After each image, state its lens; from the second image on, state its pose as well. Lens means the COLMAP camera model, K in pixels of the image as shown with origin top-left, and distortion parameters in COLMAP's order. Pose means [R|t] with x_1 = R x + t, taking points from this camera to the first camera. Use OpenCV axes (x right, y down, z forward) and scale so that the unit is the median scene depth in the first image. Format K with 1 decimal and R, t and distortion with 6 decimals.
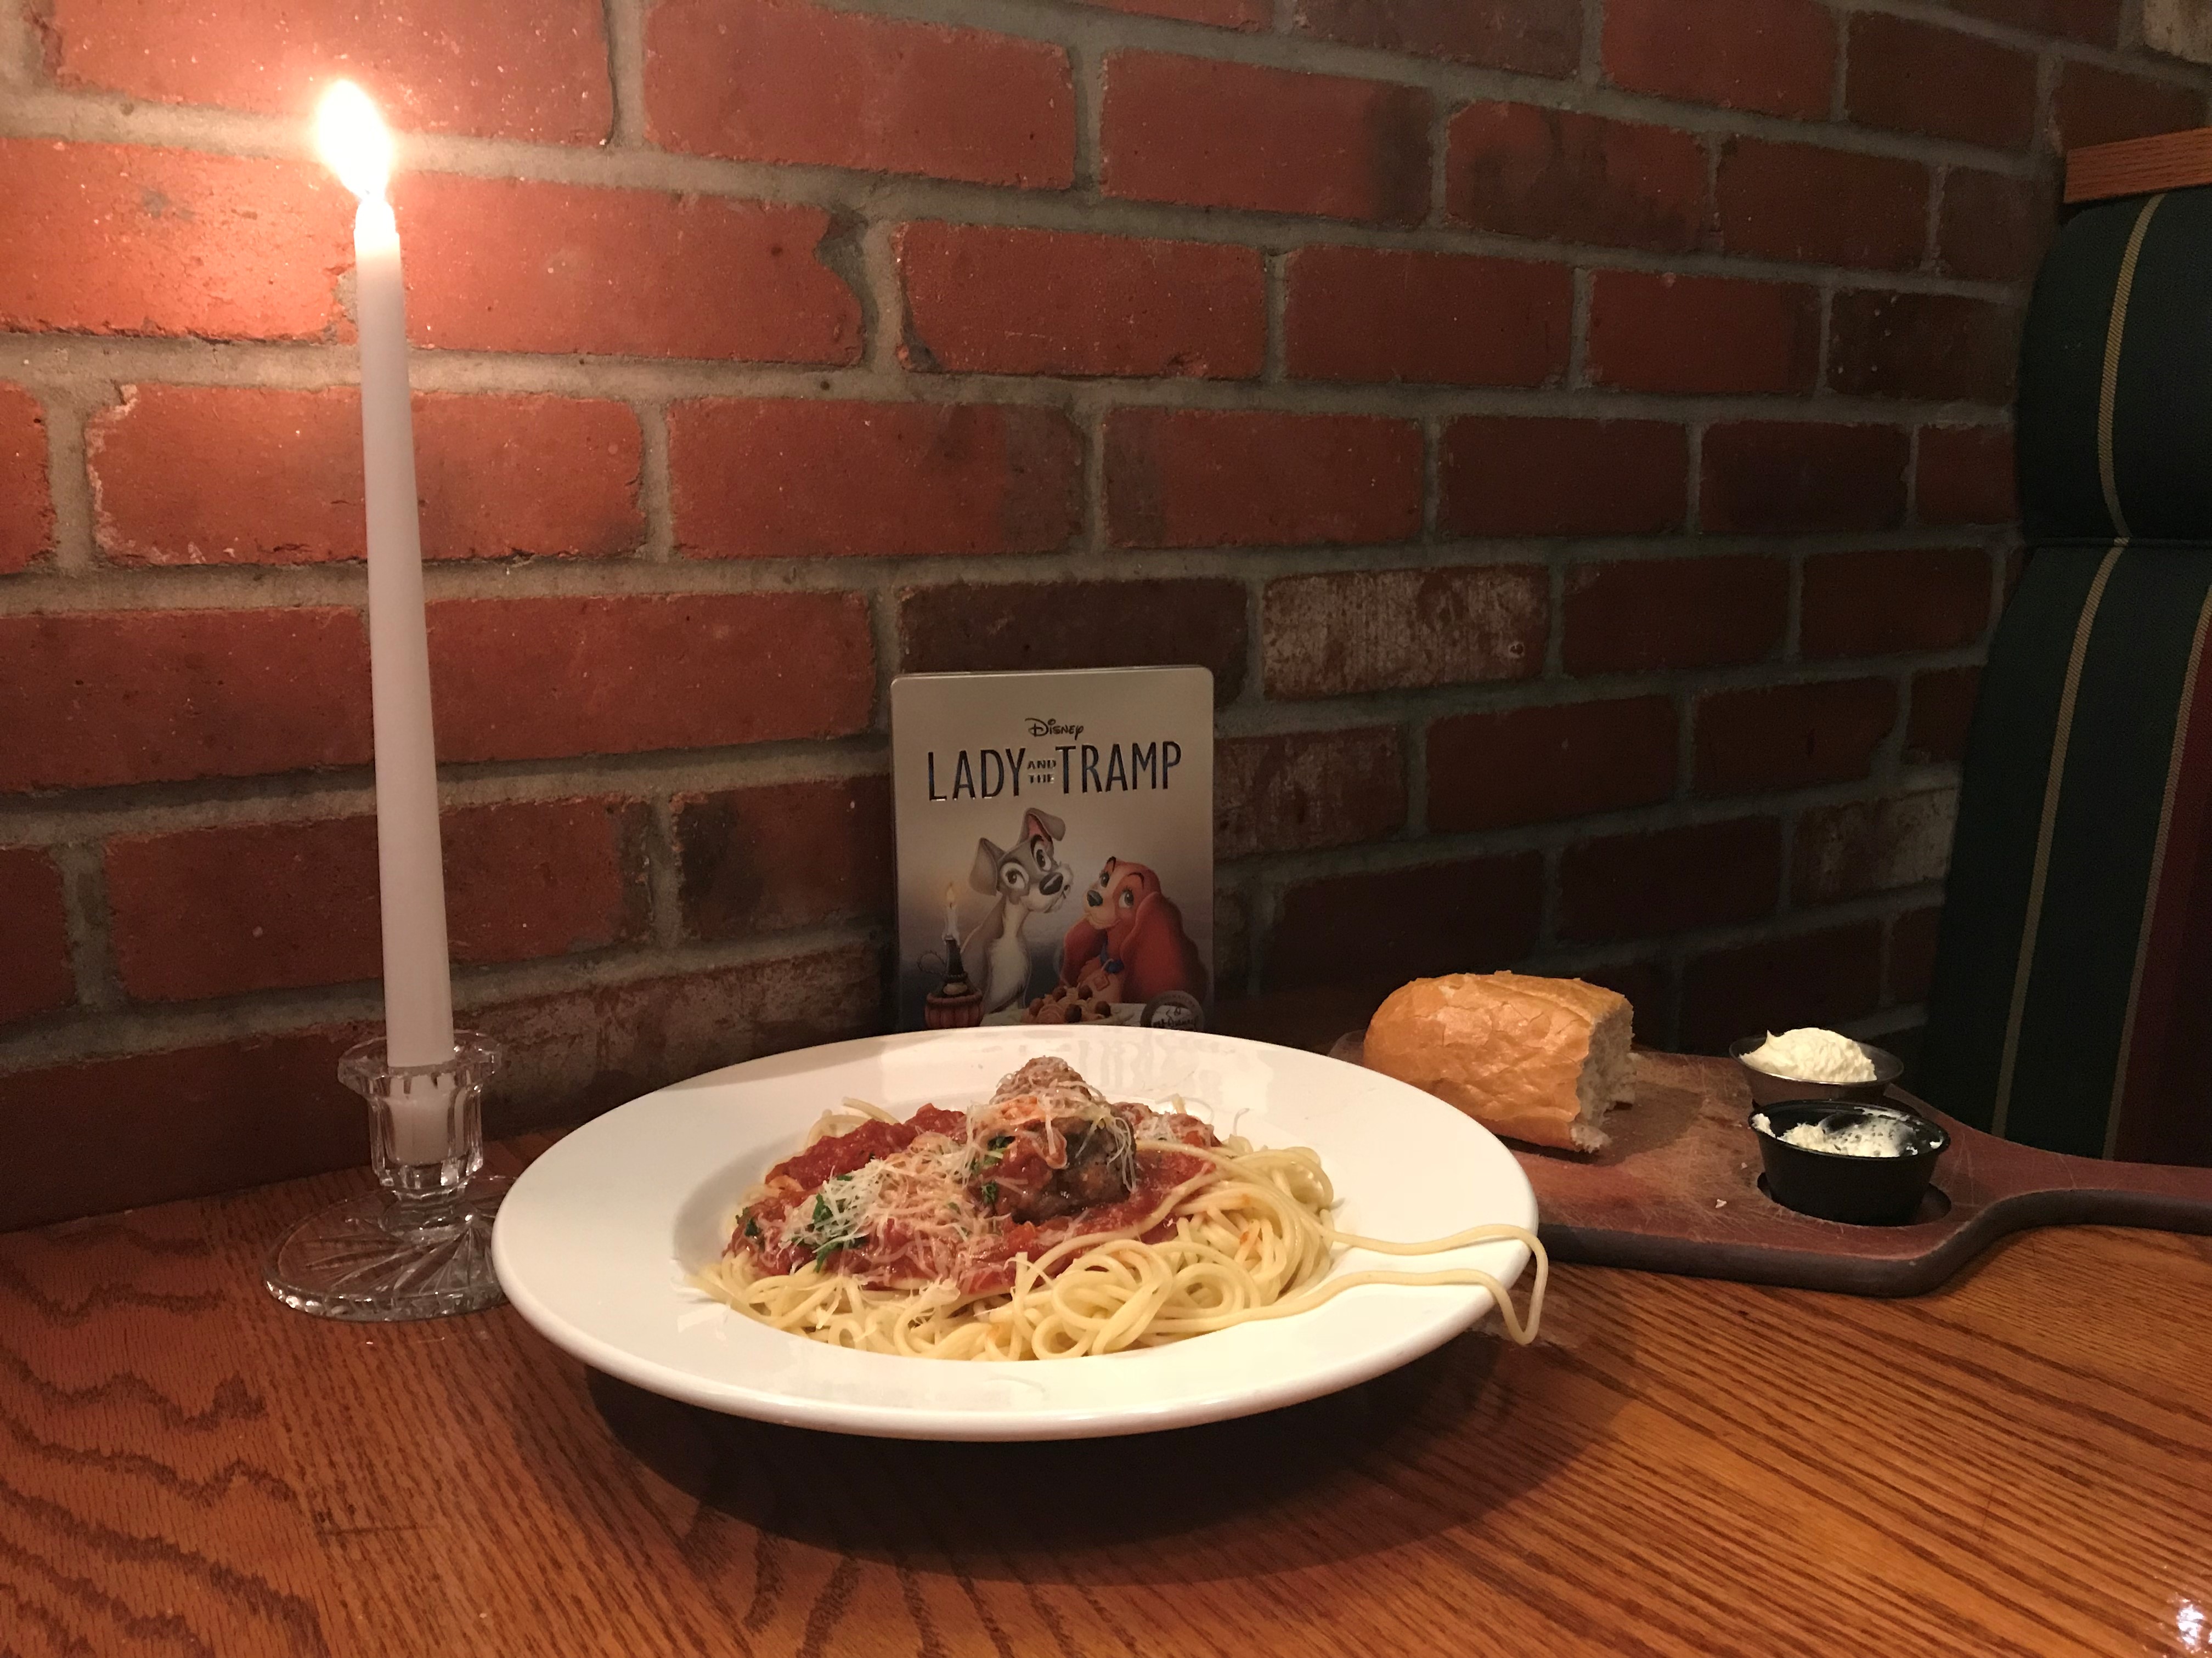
lens RADIAL K [[1775.1, 0, 1101.8], [0, 1775.1, 799.8], [0, 0, 1]] dist [0.013564, -0.002069]
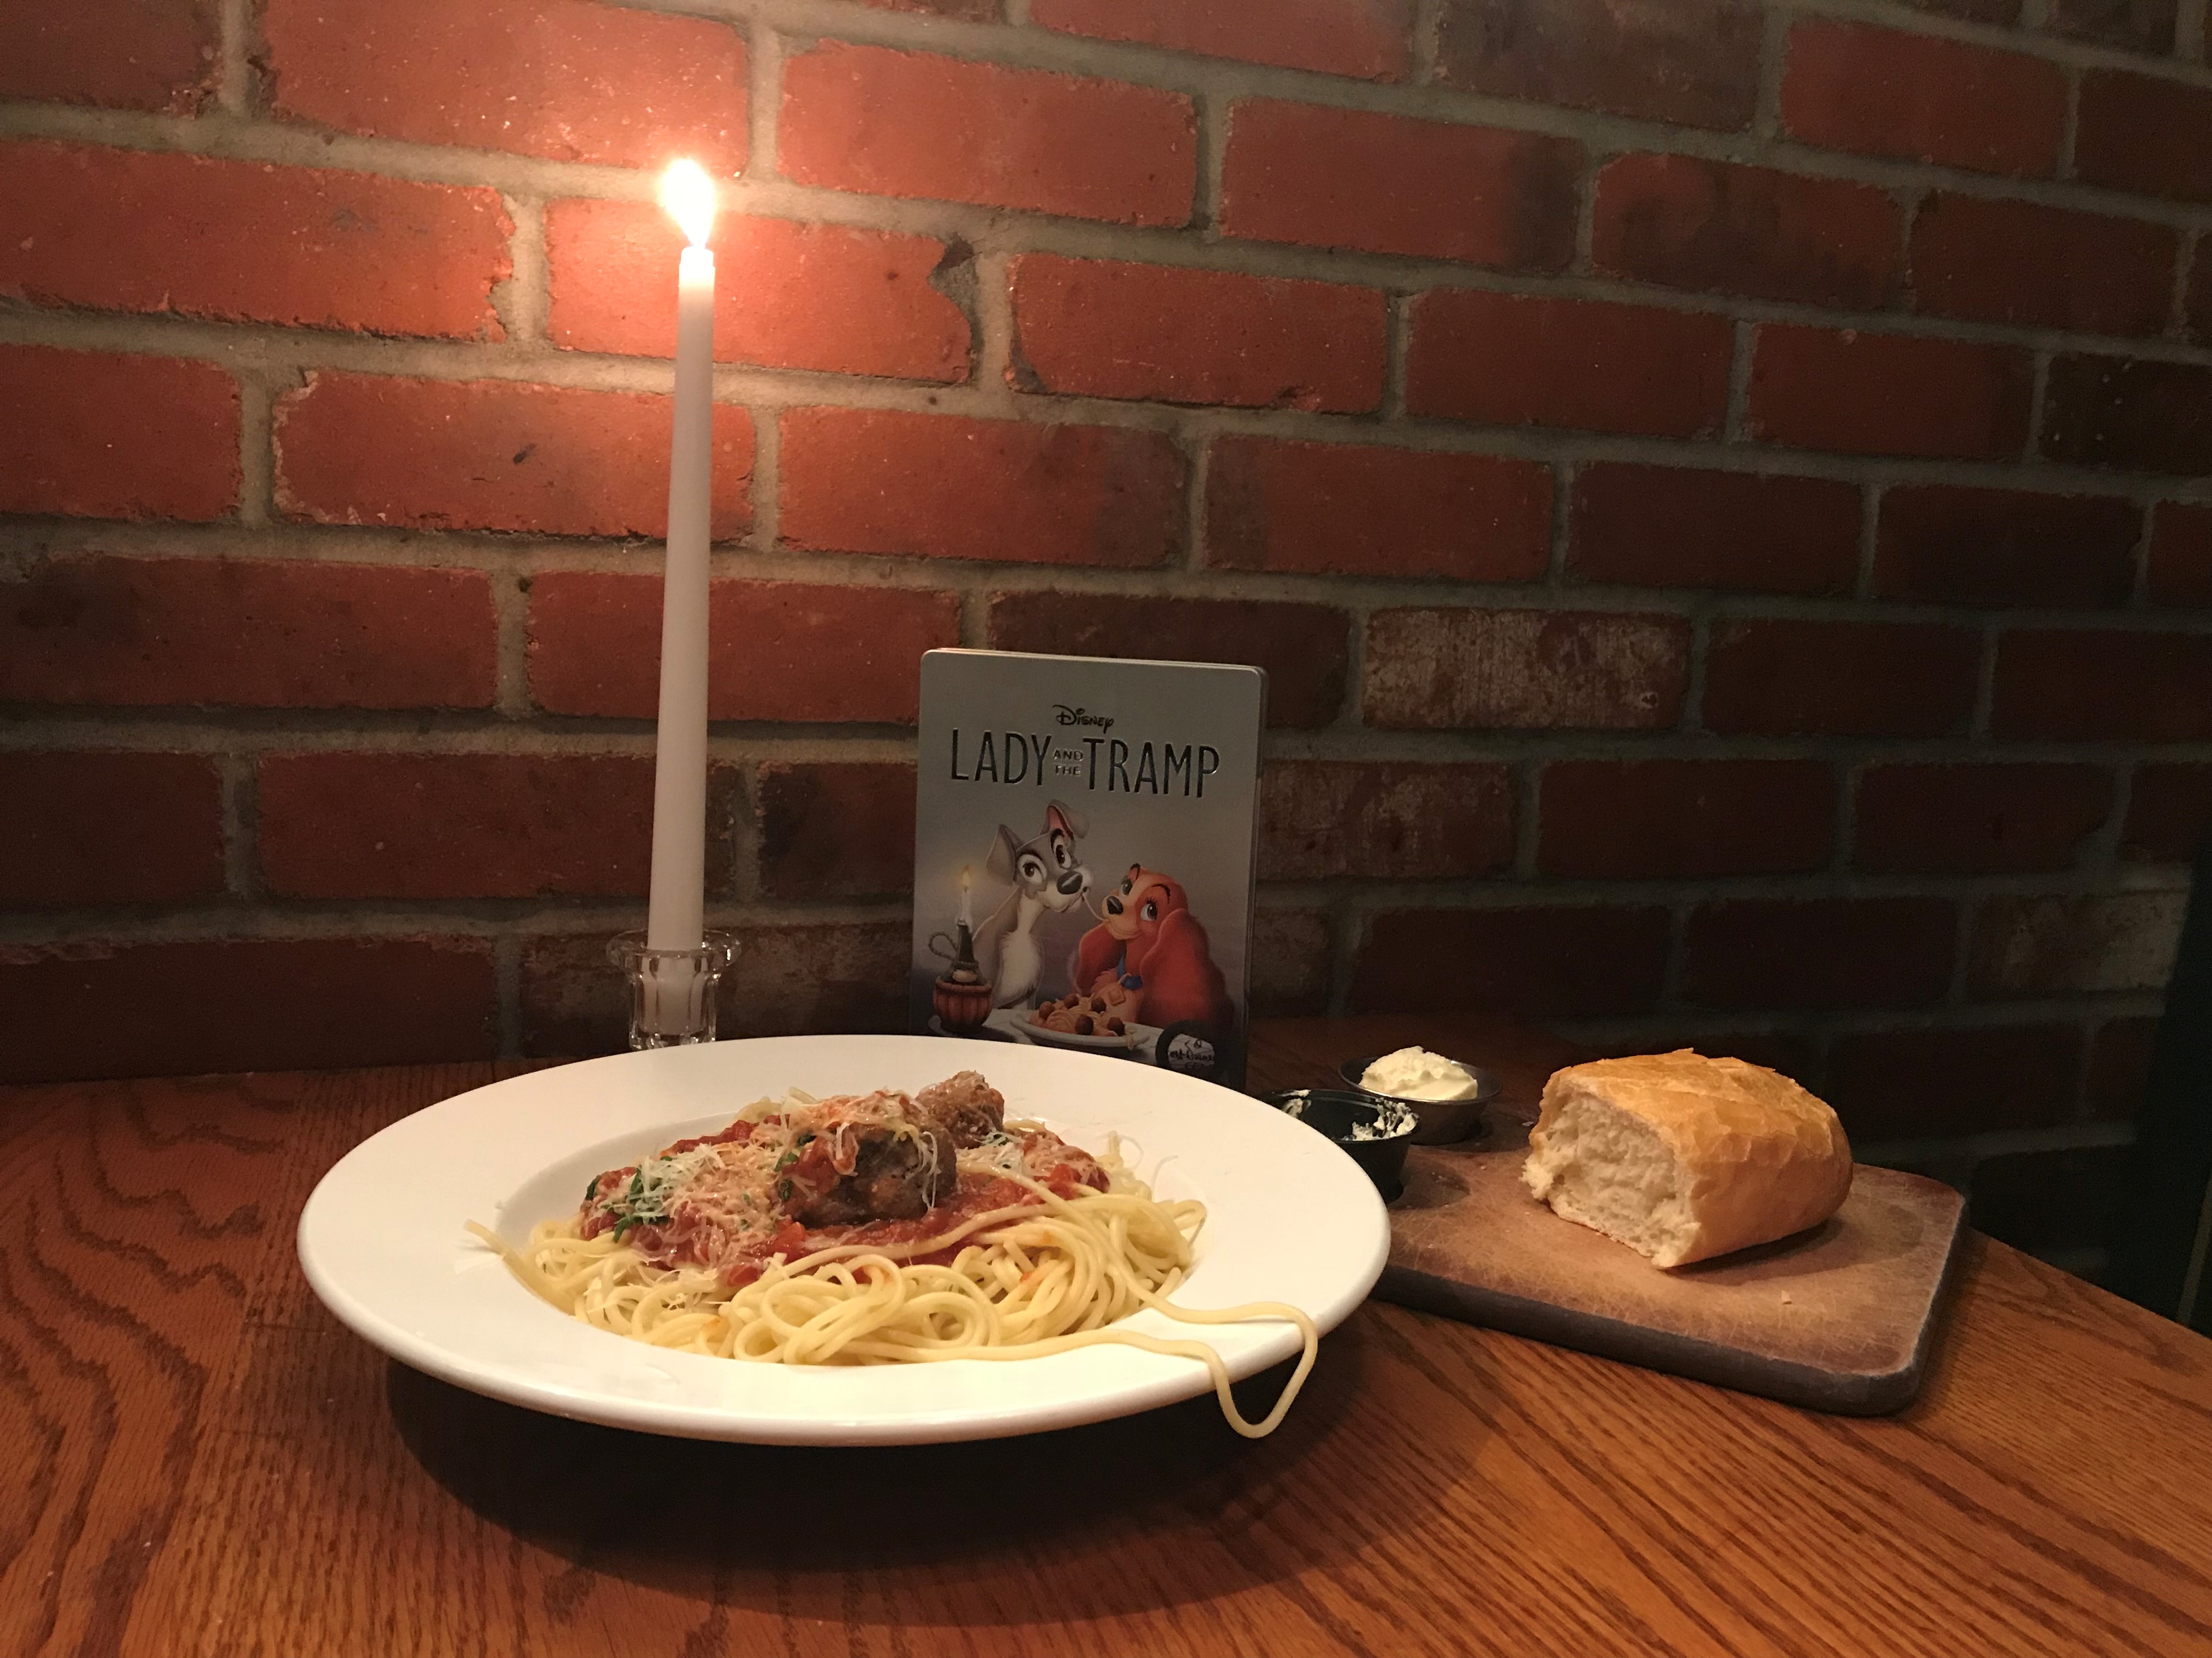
lens RADIAL K [[1775.5, 0, 1118.3], [0, 1775.5, 789.7], [0, 0, 1]] dist [0.011414, -0.002729]
pose [[0.977232, 0.080017, -0.196505, 0.187180], [-0.087242, 0.995783, -0.028379, 0.024927], [0.193405, 0.044876, 0.980092, -0.032429]]
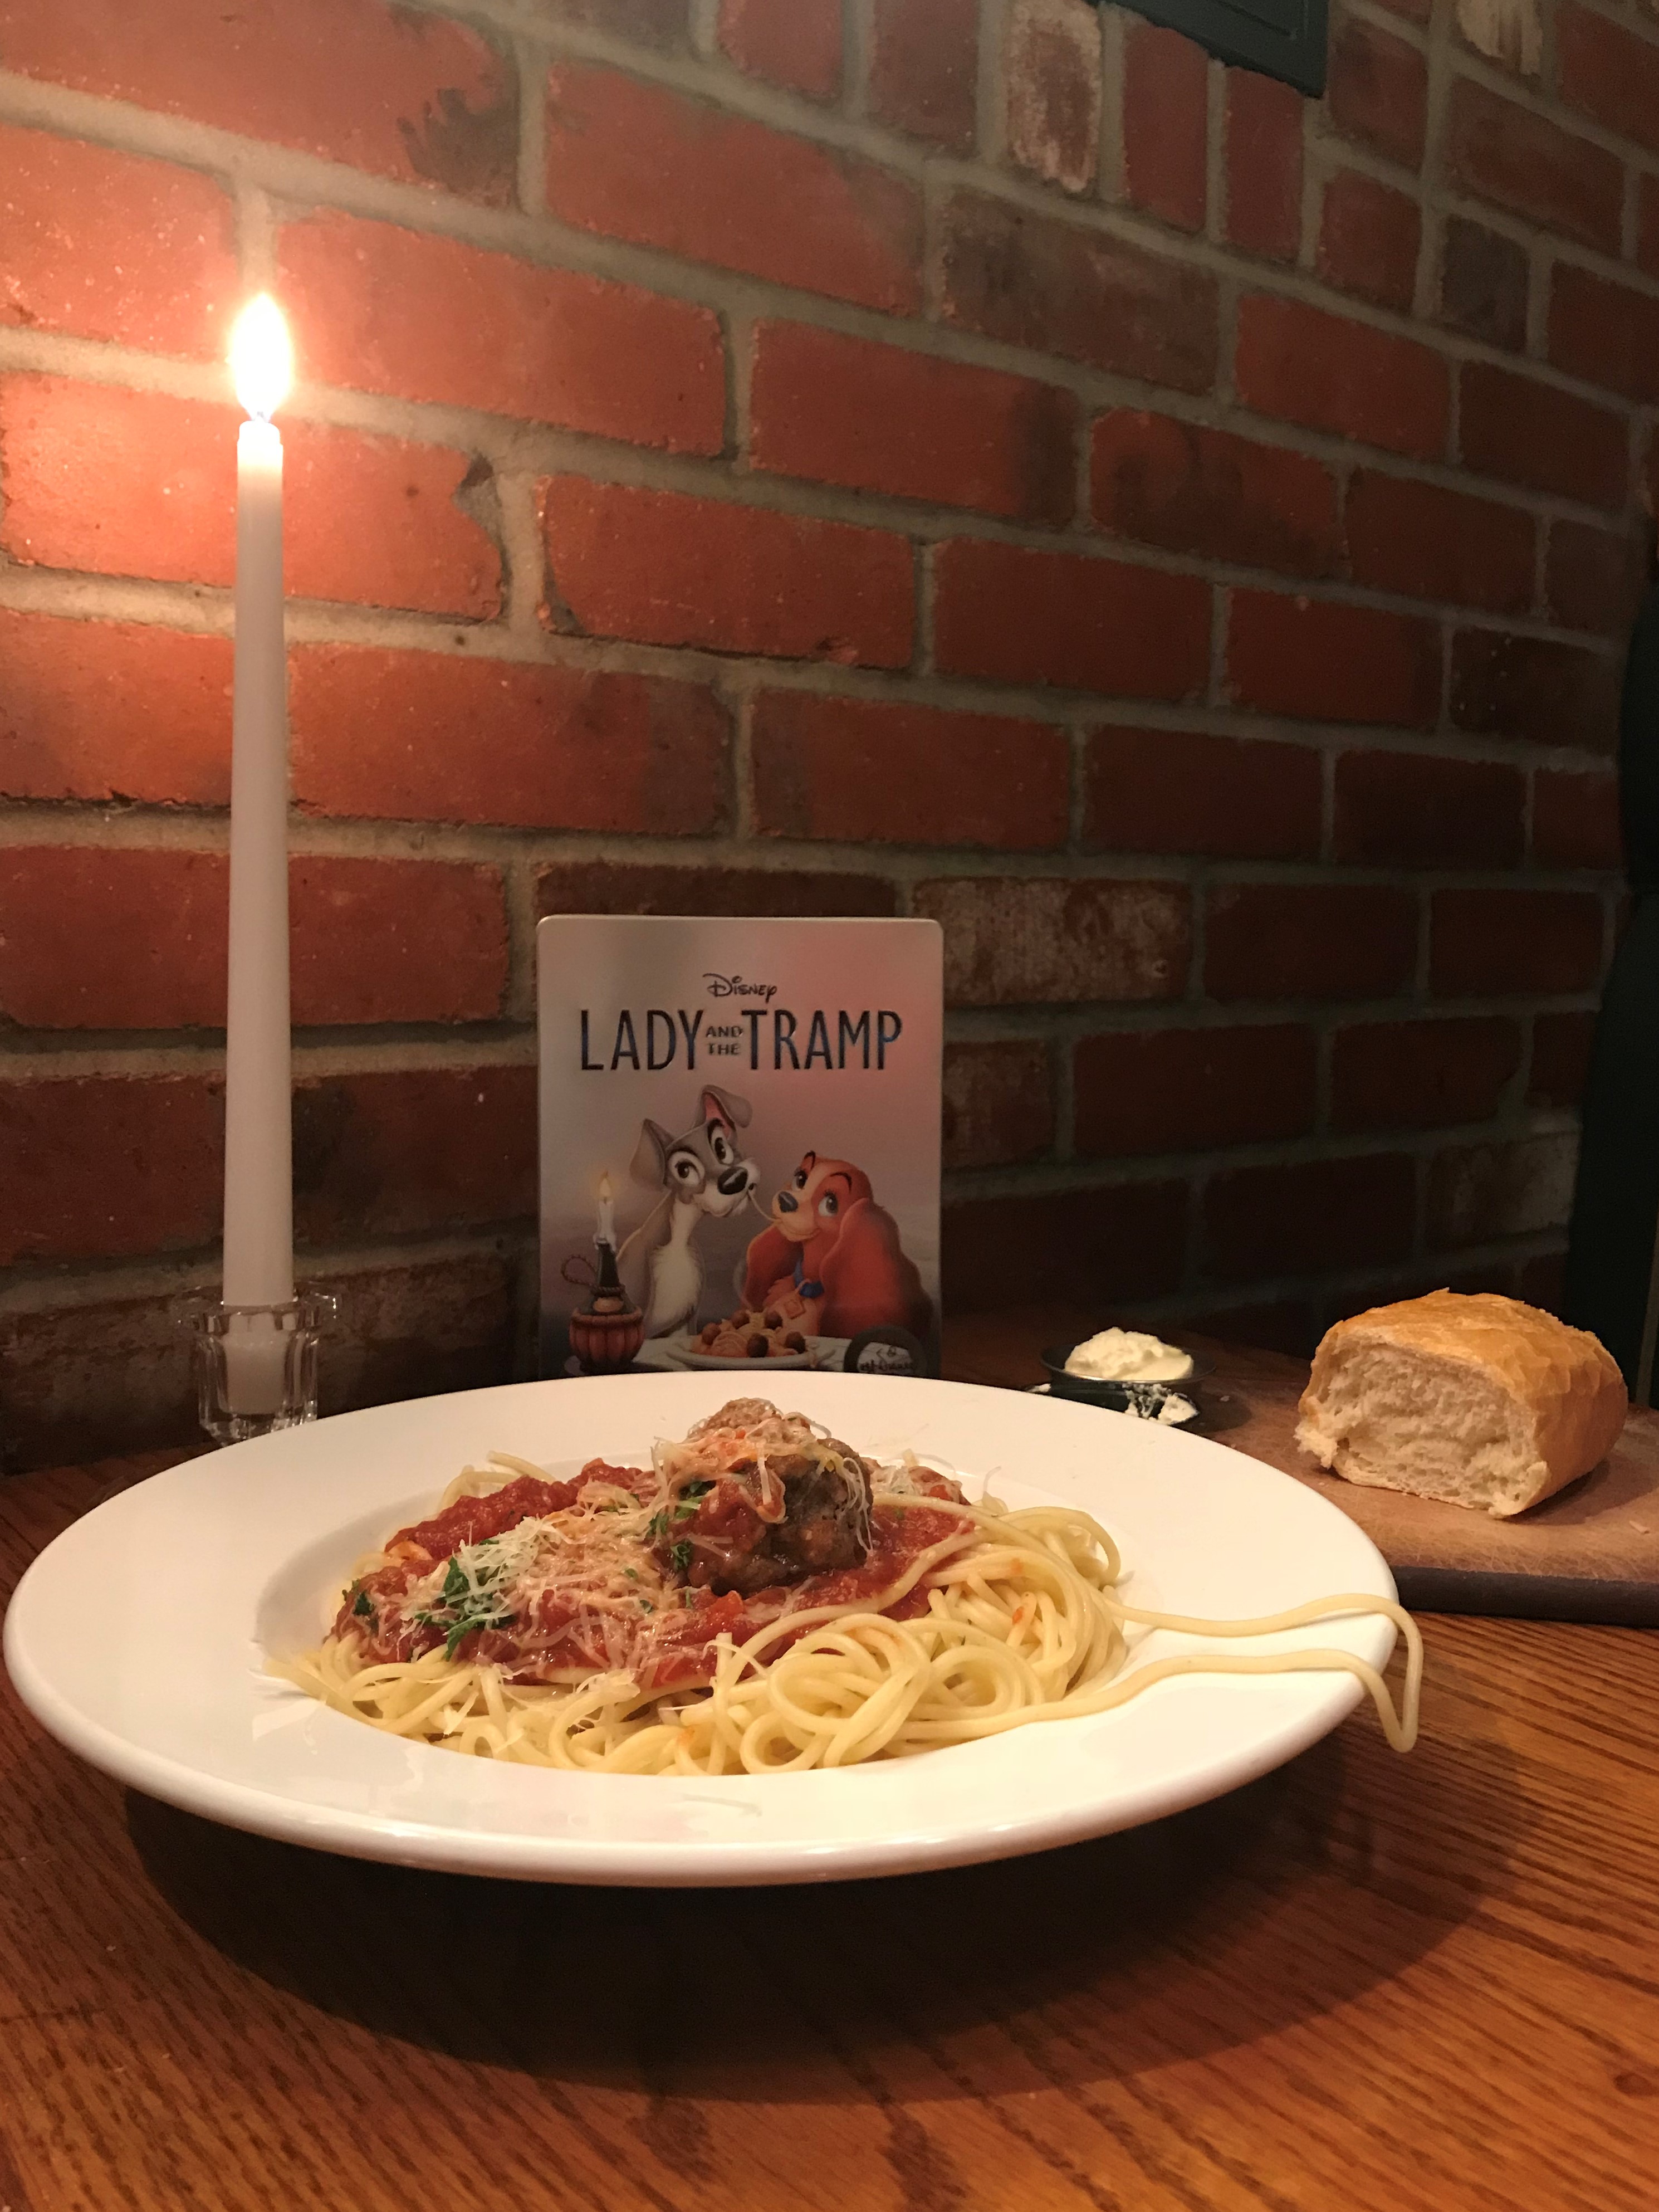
lens RADIAL K [[1814.3, 0, 836.9], [0, 1814.3, 1074.5], [0, 0, 1]] dist [0.005931, -0.004485]
pose [[0.994599, 0.006516, 0.103585, -0.056738], [0.001892, 0.996723, -0.080866, 0.068258], [-0.103772, 0.080626, 0.991328, 0.060738]]
